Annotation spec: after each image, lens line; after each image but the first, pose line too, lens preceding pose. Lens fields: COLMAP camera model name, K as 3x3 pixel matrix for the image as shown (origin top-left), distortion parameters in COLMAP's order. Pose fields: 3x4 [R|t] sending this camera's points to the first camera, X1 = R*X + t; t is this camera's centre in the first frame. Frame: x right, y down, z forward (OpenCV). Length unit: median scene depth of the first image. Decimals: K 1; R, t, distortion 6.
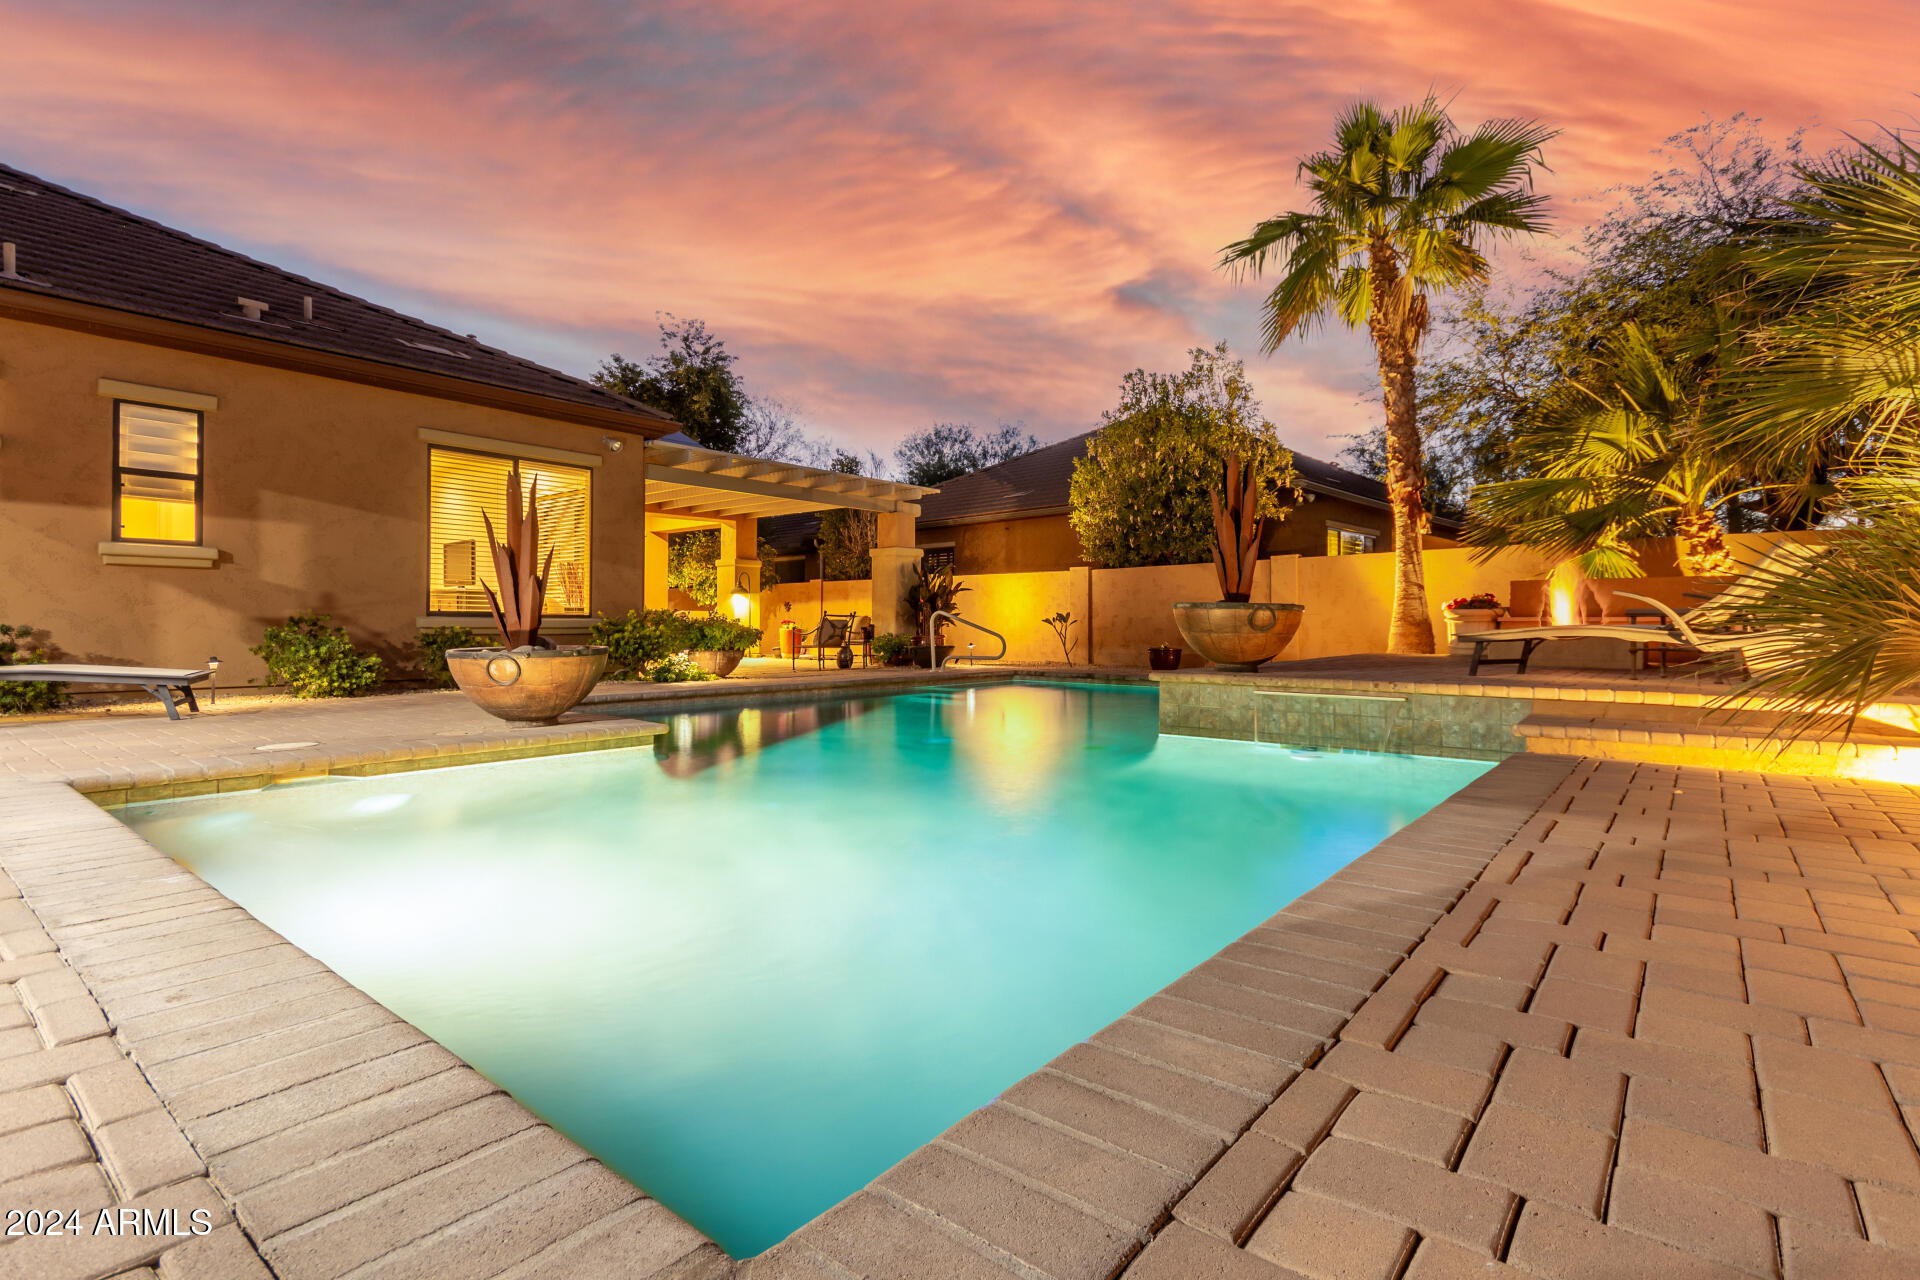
lens RADIAL K [[908.2, 0, 957.9], [0, 908.2, 621.6], [0, 0, 1]] dist [0.000882, 0.000510]
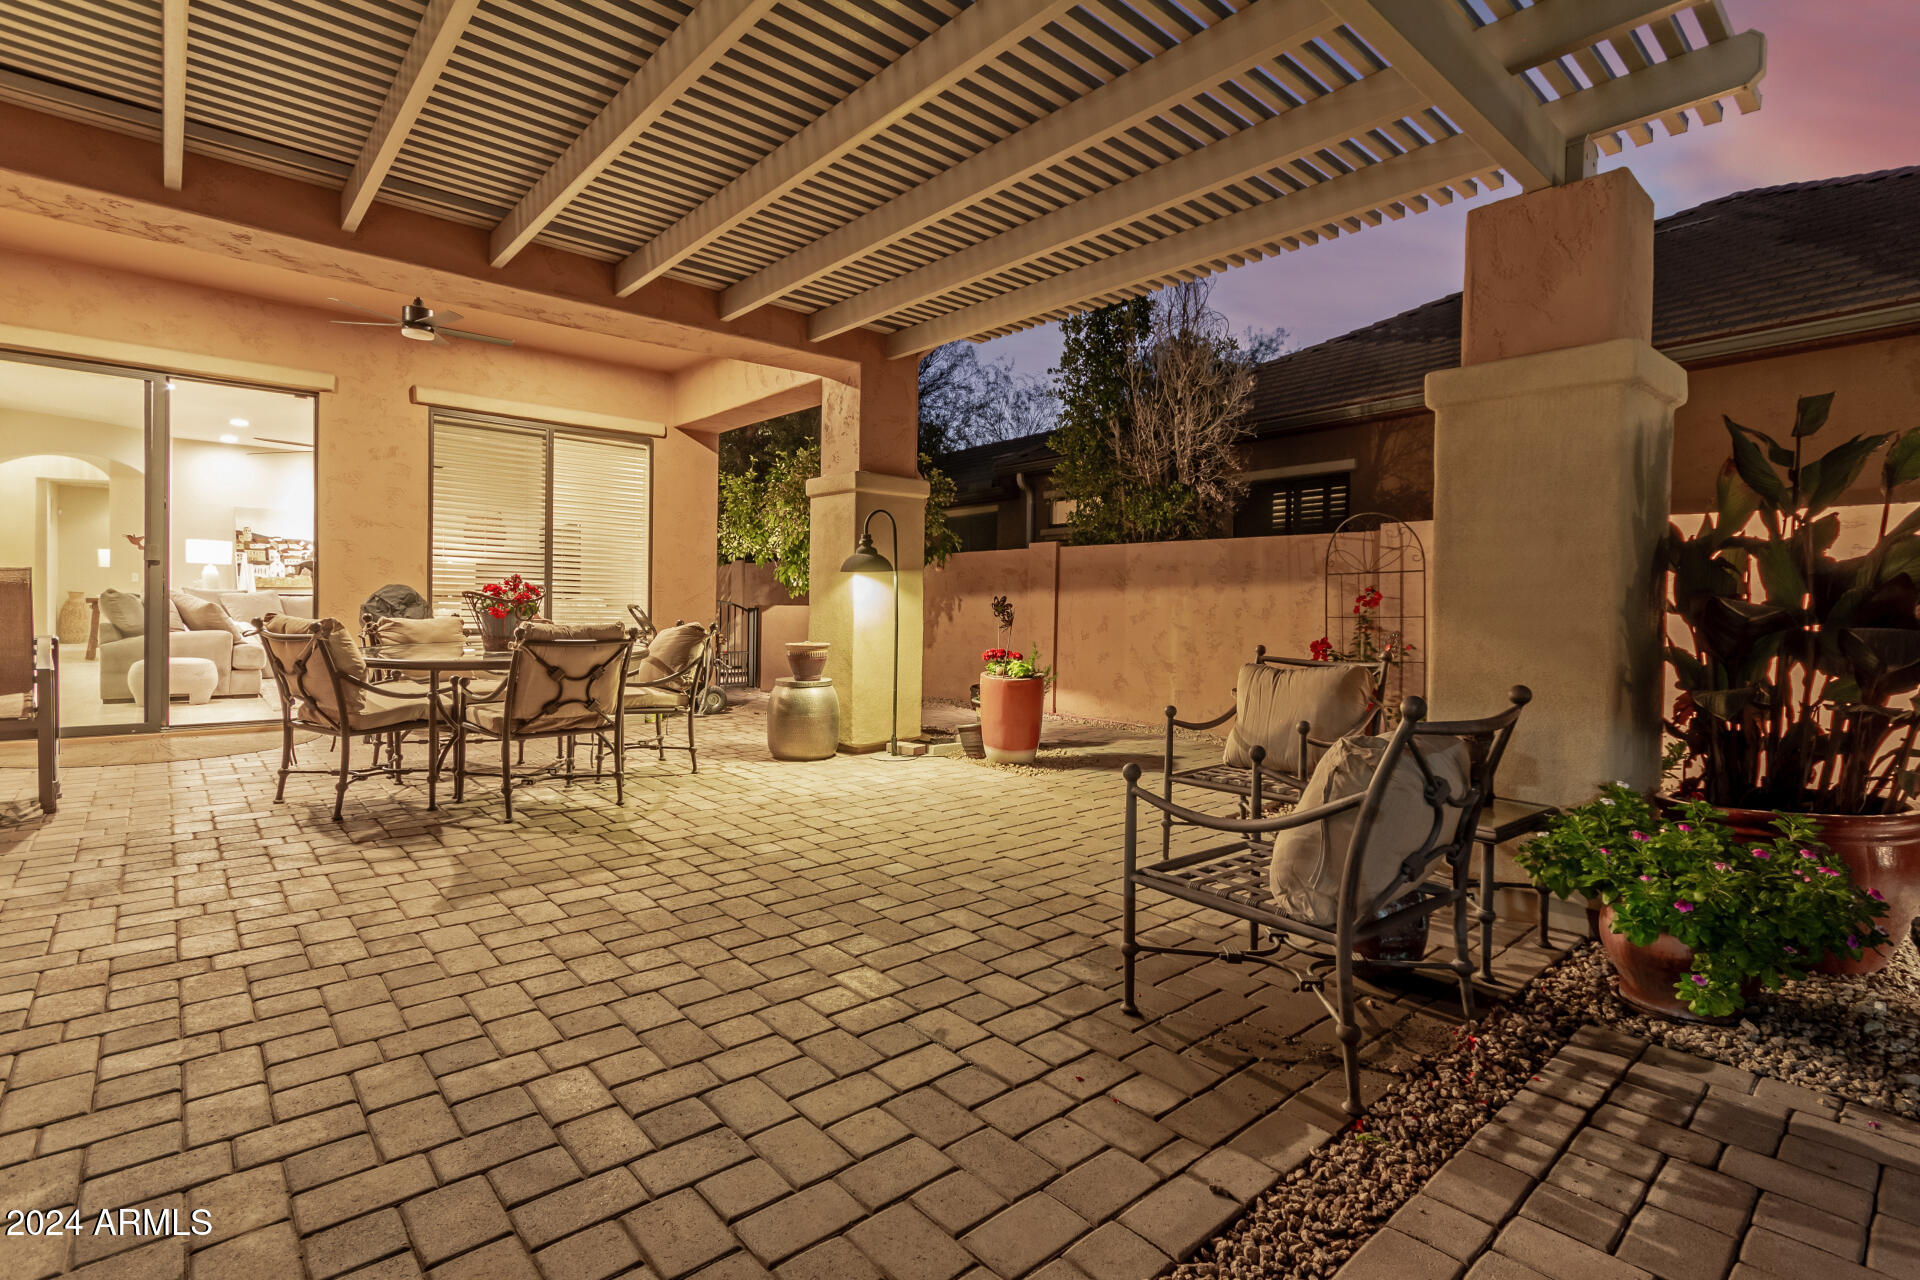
lens RADIAL K [[908.2, 0, 957.9], [0, 908.2, 621.6], [0, 0, 1]] dist [0.000882, 0.000510]
pose [[0.986724, 0.015595, -0.161654, -0.231740], [-0.012880, 0.999758, 0.017831, -0.027523], [0.161893, -0.015512, 0.986686, 1.024270]]
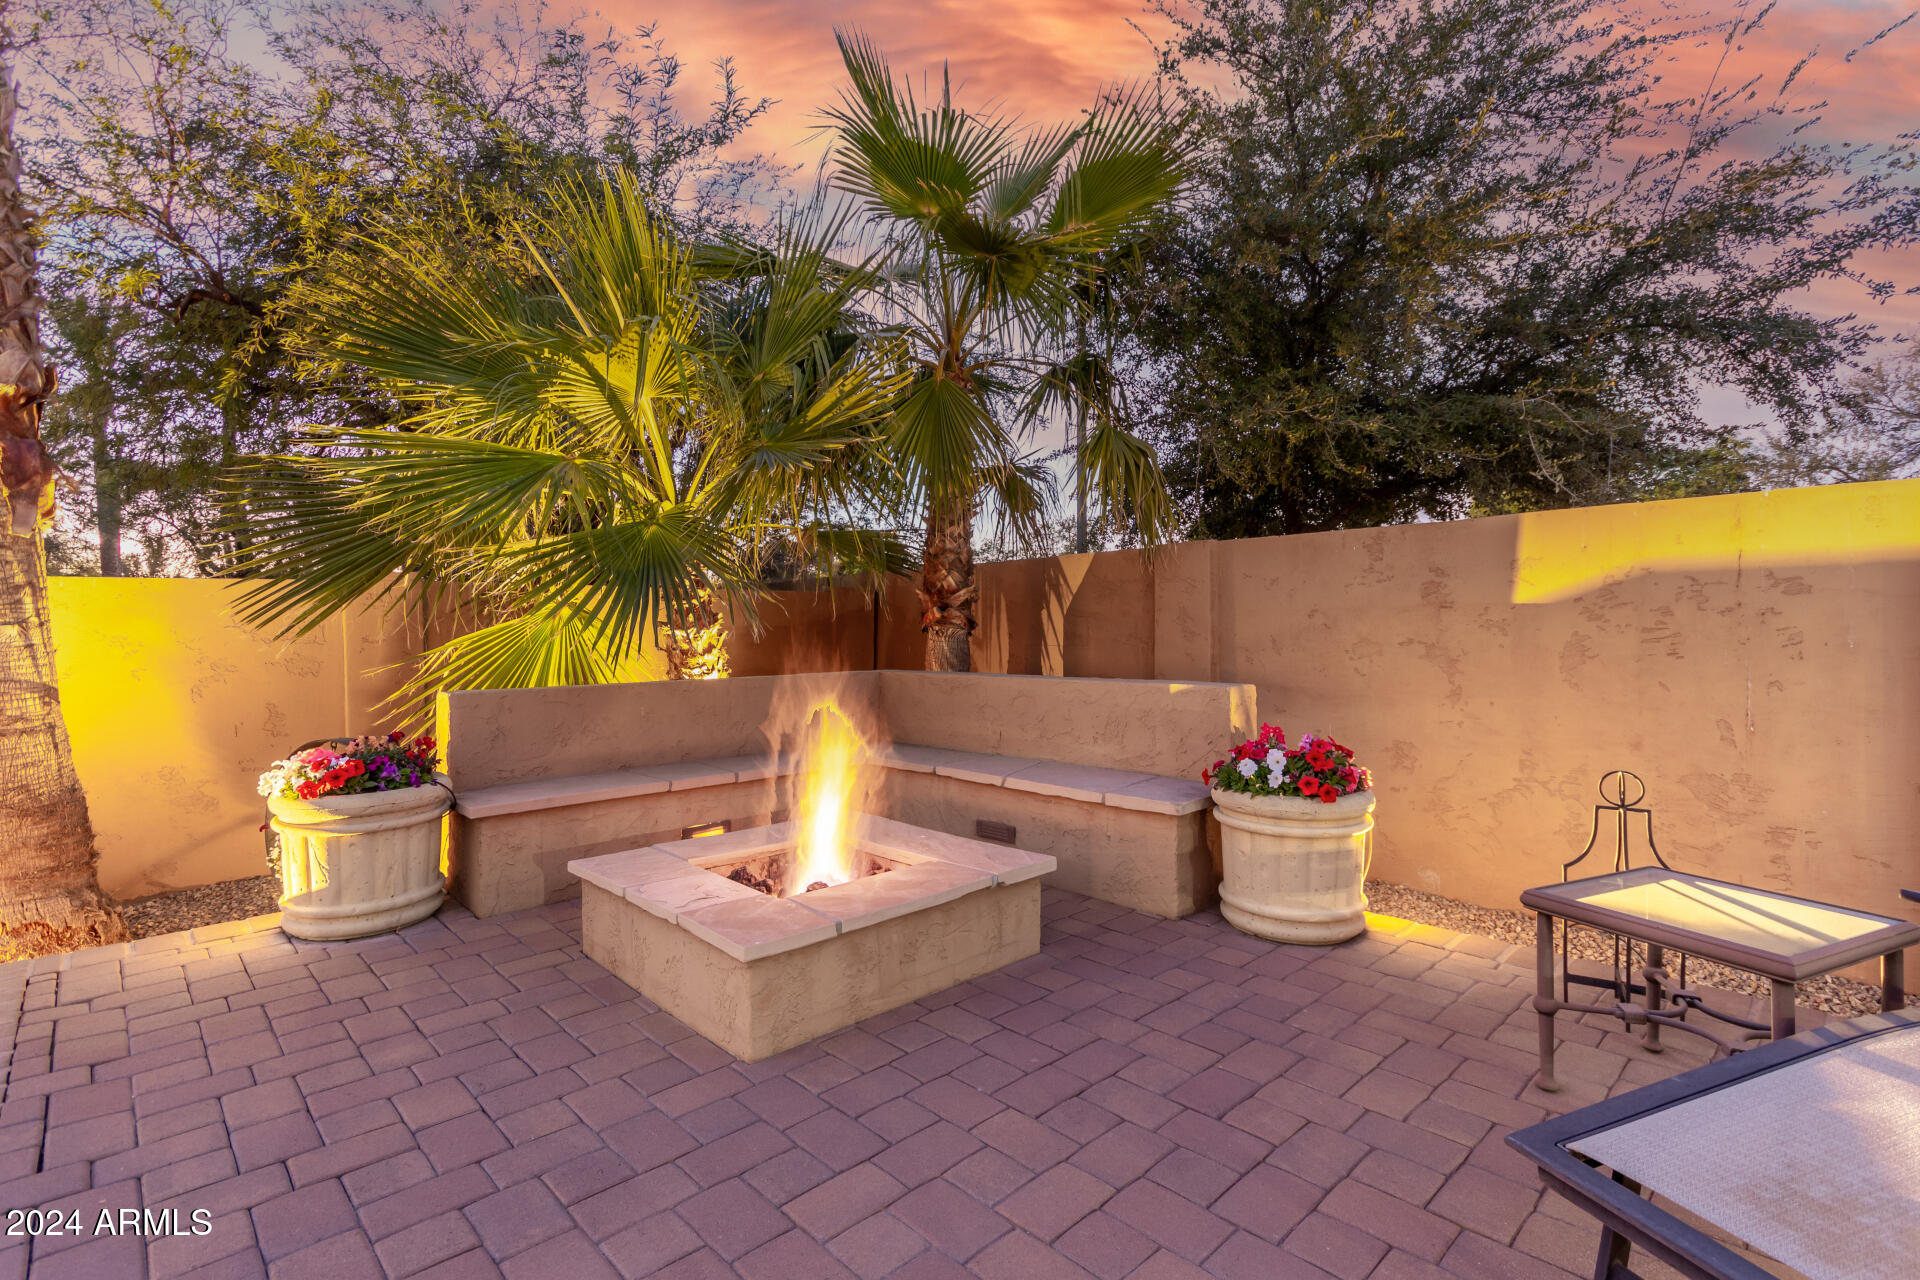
lens RADIAL K [[891.4, 0, 966.9], [0, 891.4, 634.7], [0, 0, 1]] dist [0.000500, 0.000727]
pose [[0.112160, -0.009640, 0.993643, 0.220769], [0.006366, 0.999939, 0.008983, -0.060227], [-0.993670, 0.005318, 0.112215, 0.624522]]
